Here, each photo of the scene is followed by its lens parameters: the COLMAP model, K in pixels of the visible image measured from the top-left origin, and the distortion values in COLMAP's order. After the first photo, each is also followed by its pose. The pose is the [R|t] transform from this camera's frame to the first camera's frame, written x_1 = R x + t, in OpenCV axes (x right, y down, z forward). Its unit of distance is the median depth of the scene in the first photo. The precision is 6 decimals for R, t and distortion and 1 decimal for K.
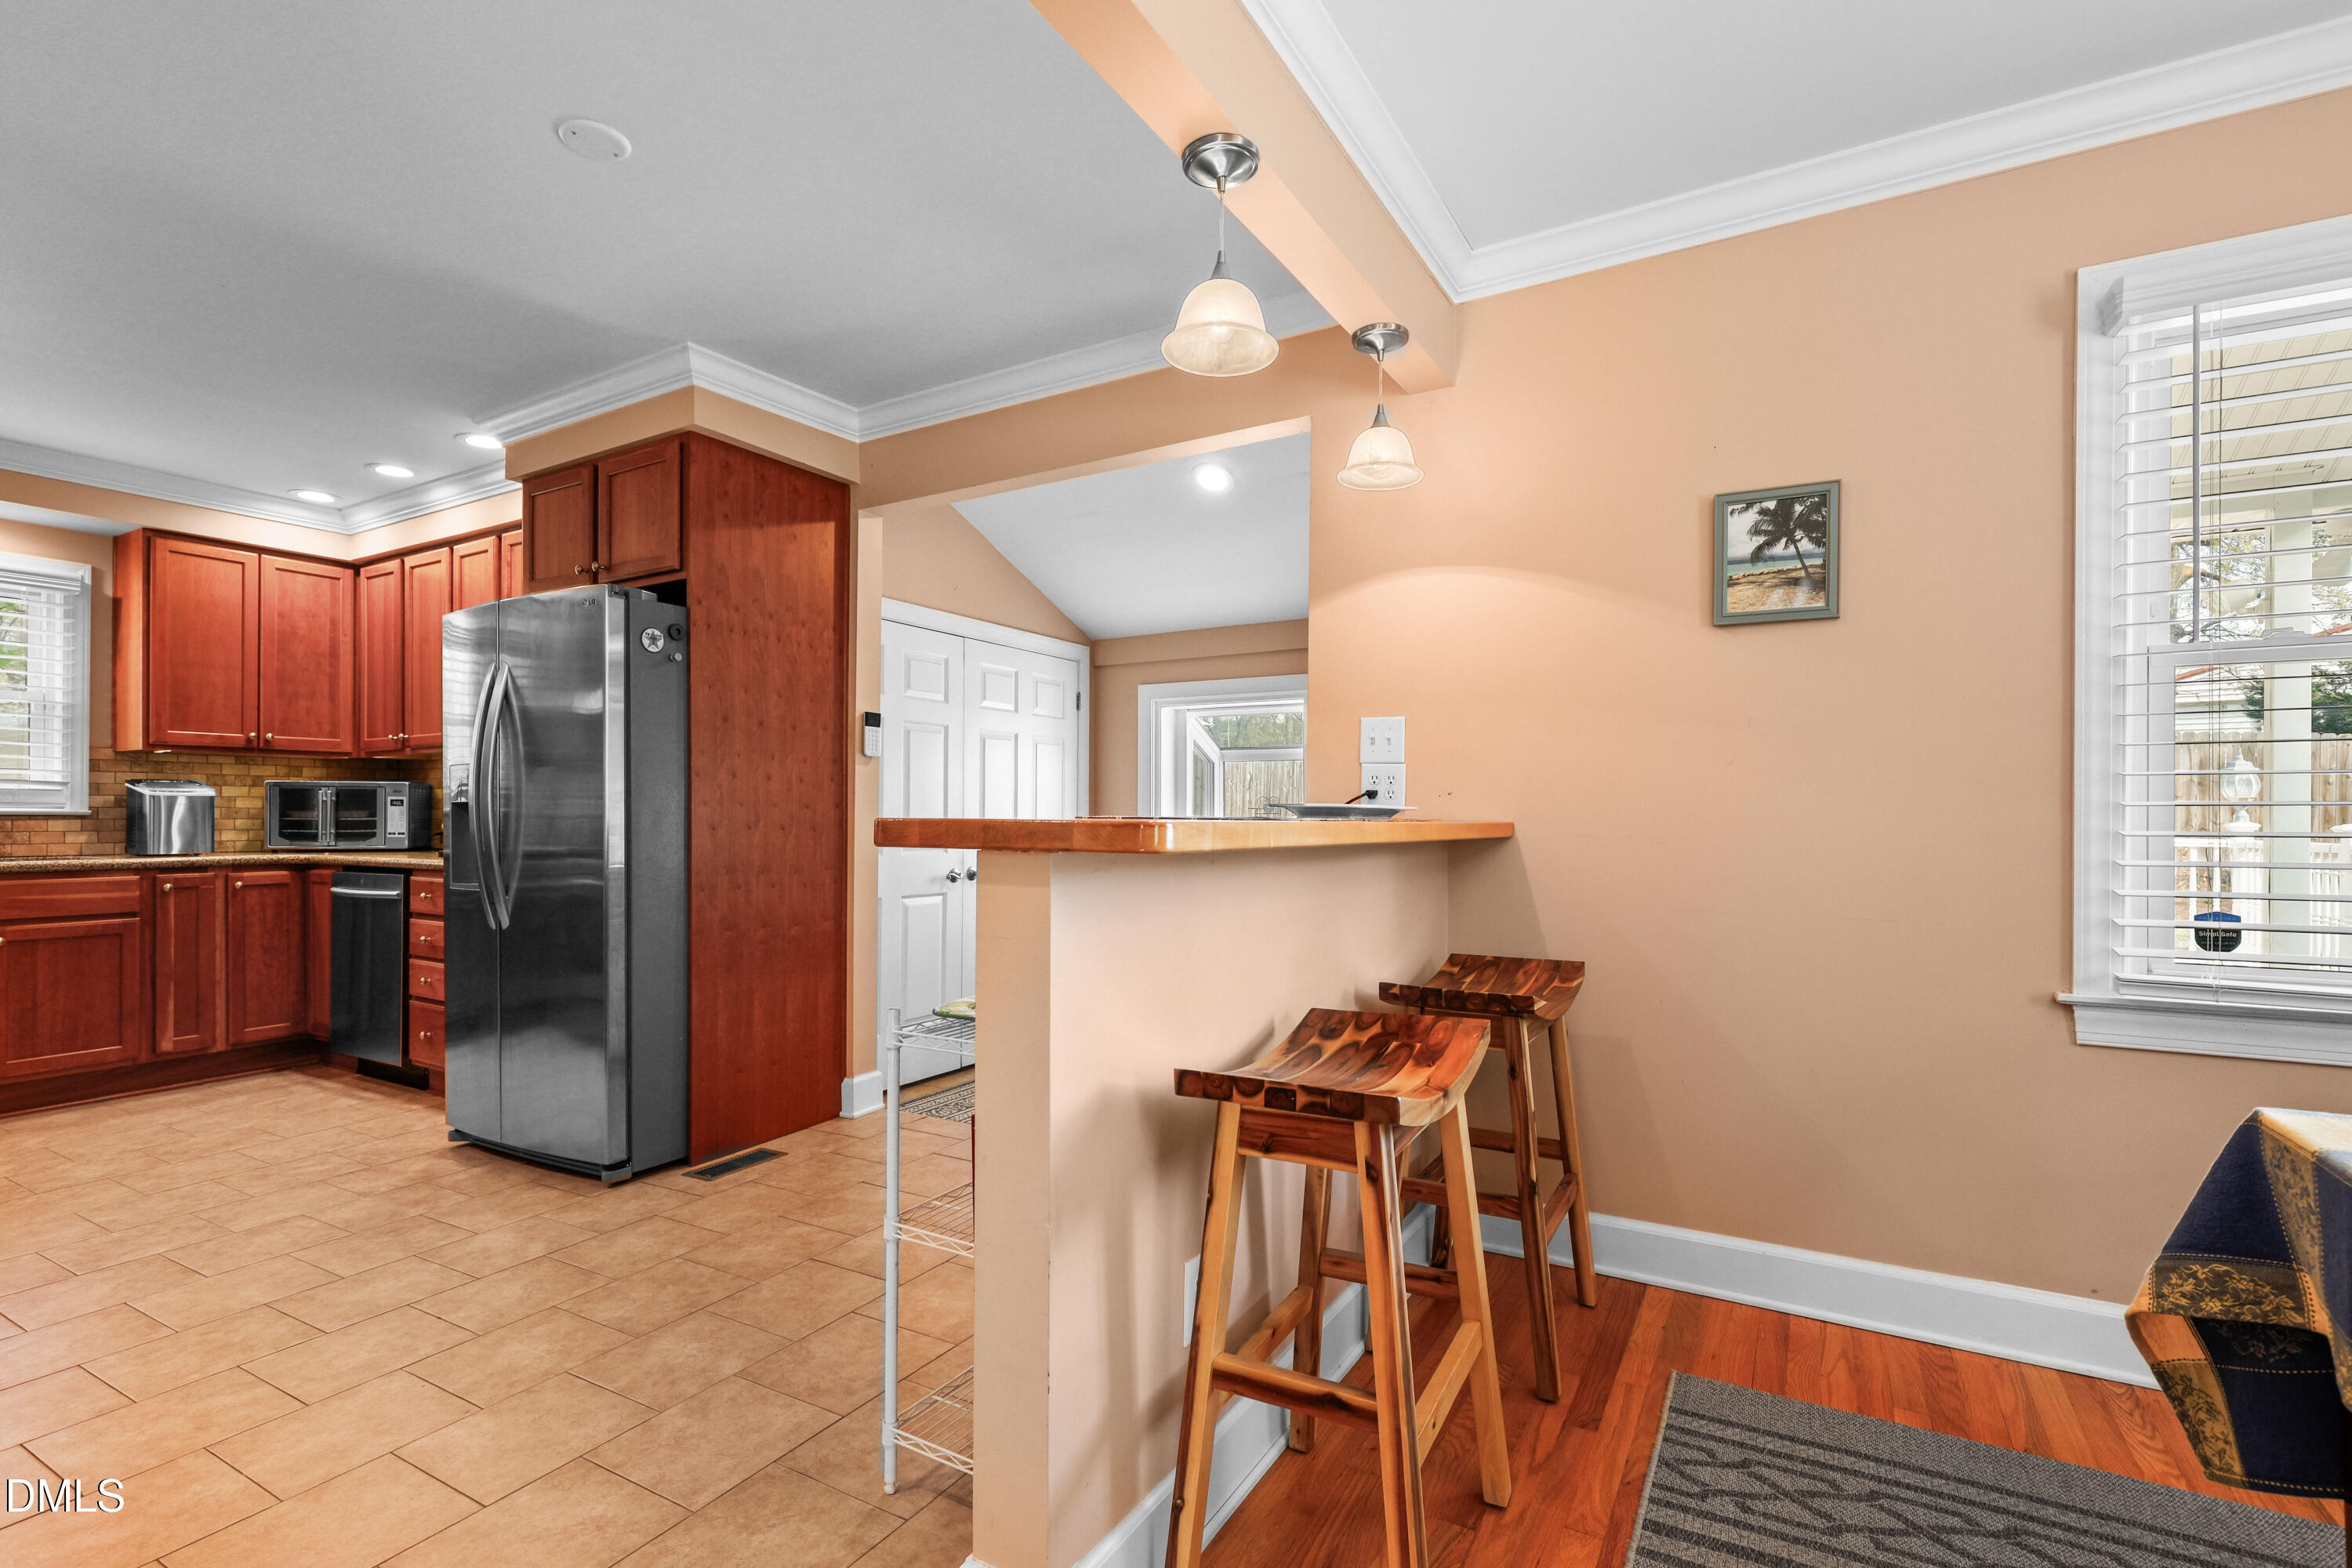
lens RADIAL K [[1067.6, 0, 1184.4], [0, 1067.6, 814.2], [0, 0, 1]] dist [-0.000173, -0.000503]
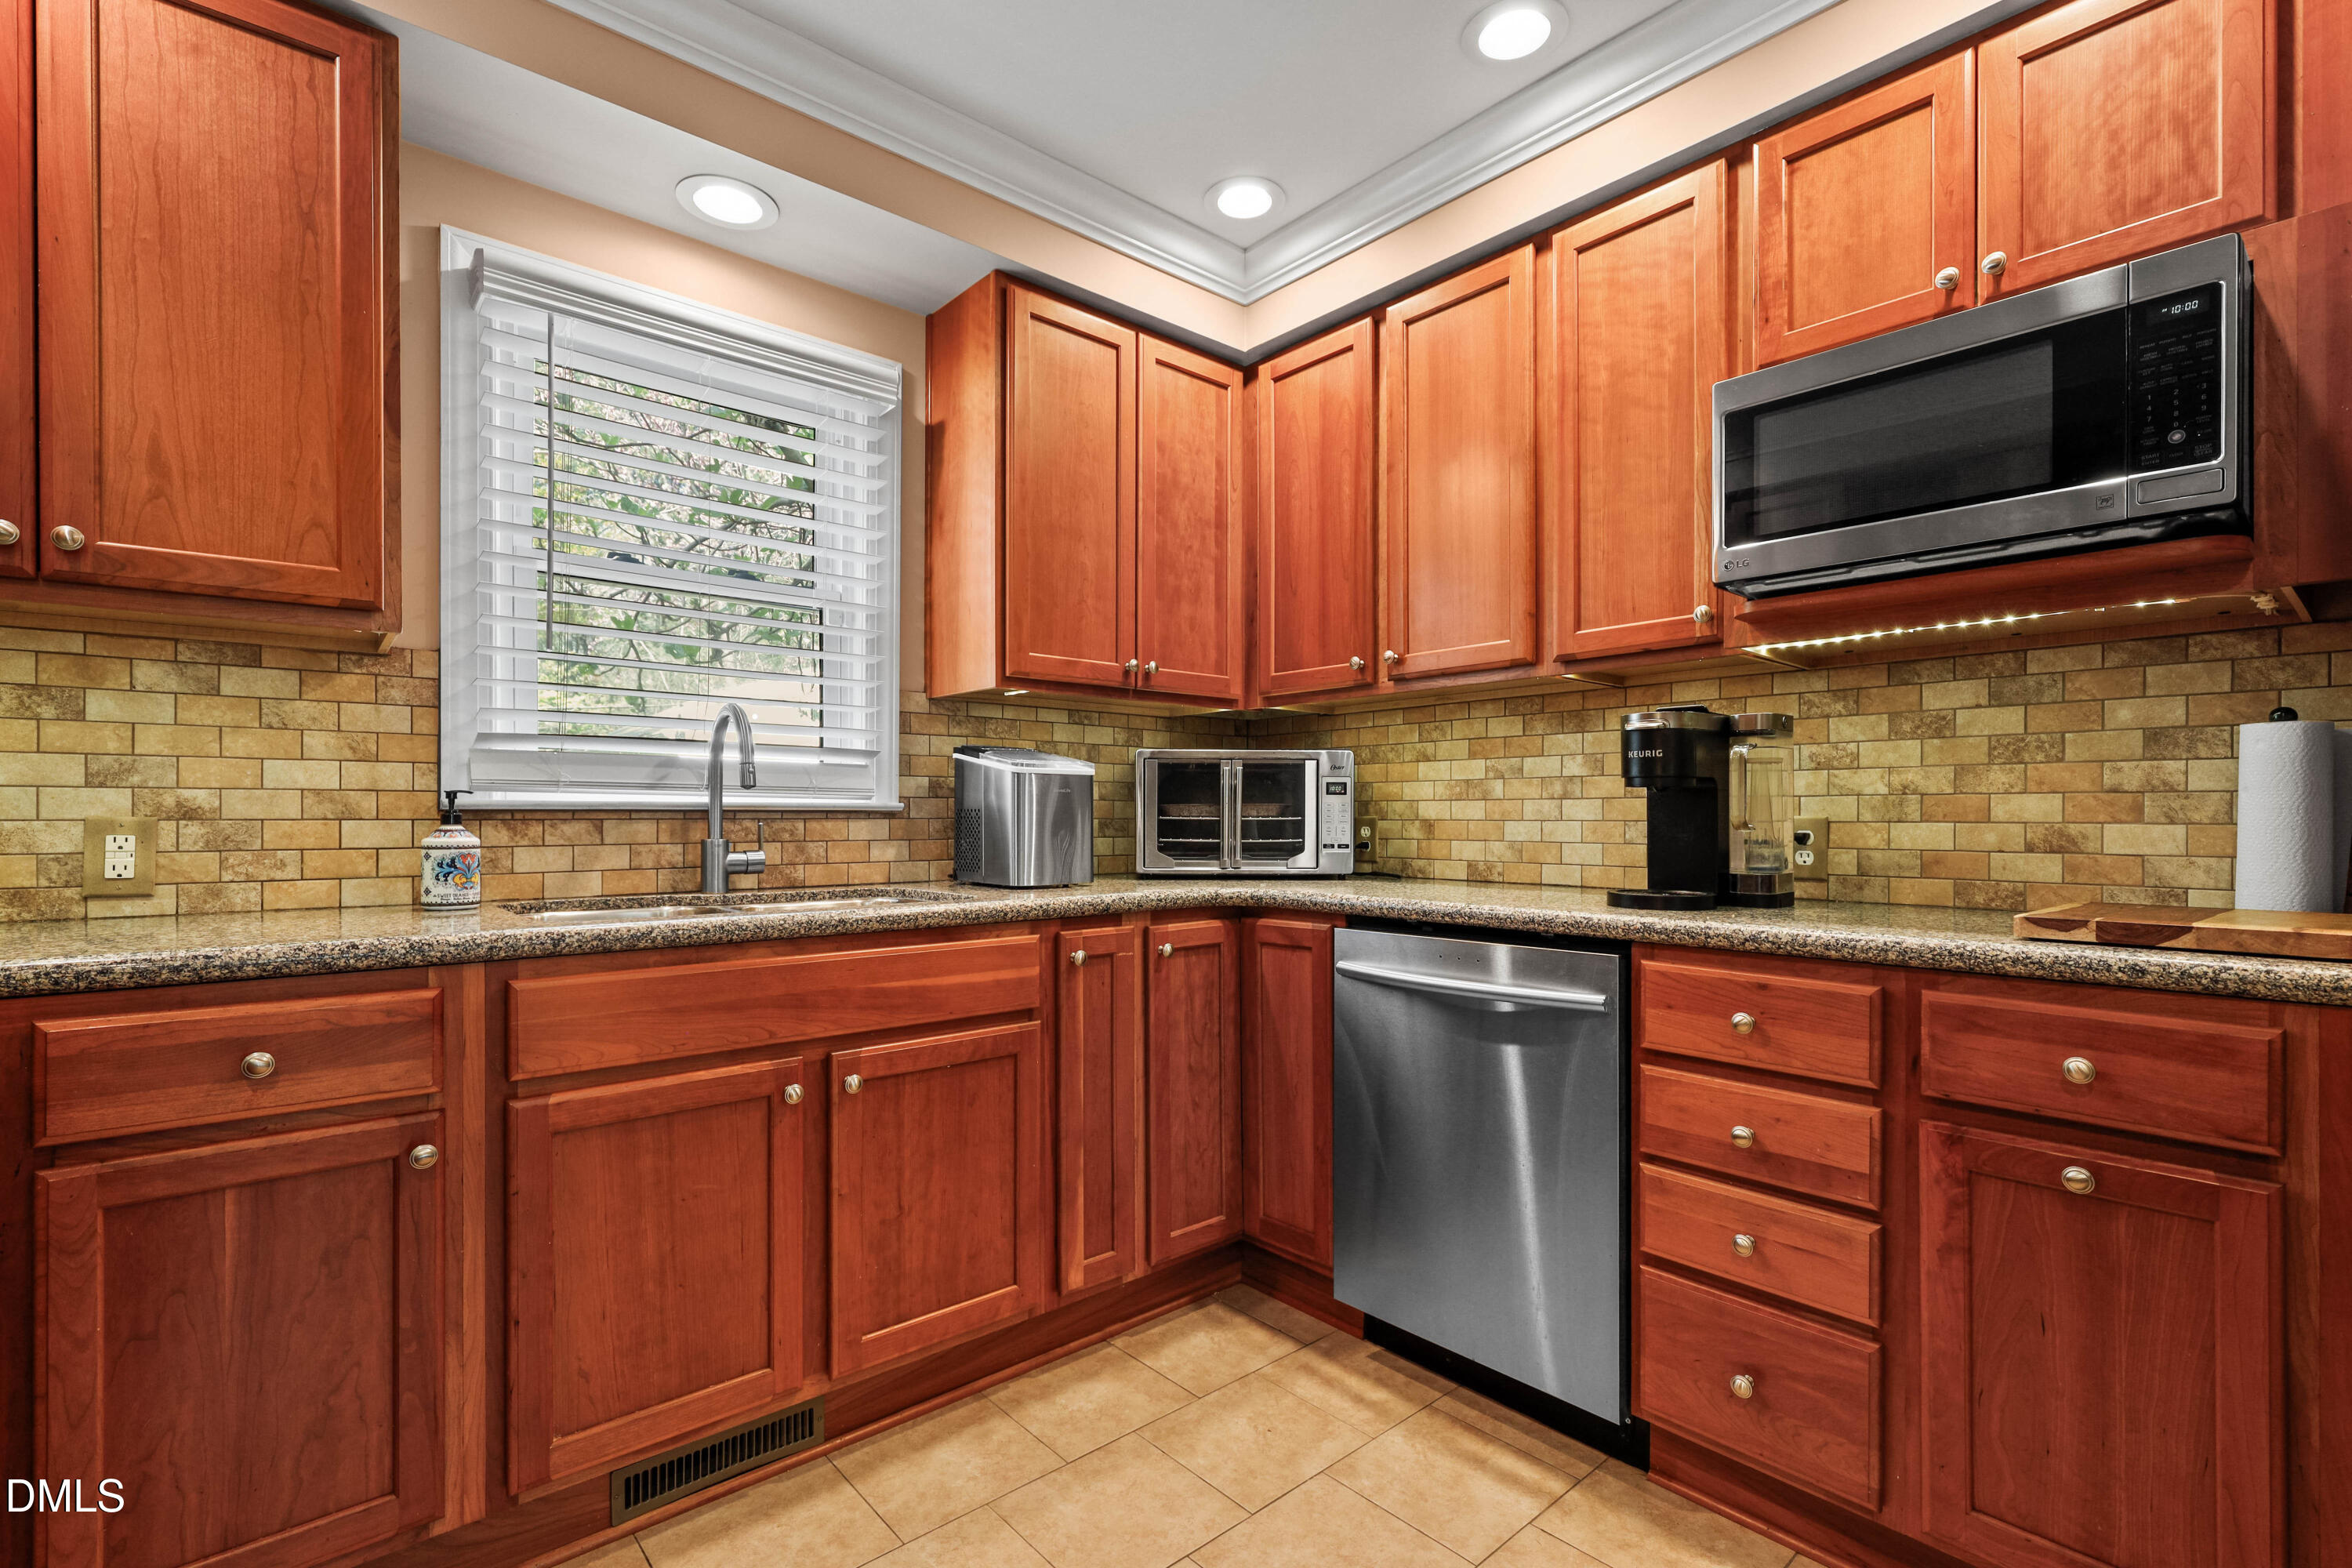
lens RADIAL K [[1067.6, 0, 1184.4], [0, 1067.6, 814.2], [0, 0, 1]] dist [-0.000173, -0.000503]
pose [[0.945975, -0.000353, -0.324240, -0.840675], [0.000428, 1.000000, 0.000159, 0.002872], [0.324240, -0.000289, 0.945975, 0.619464]]
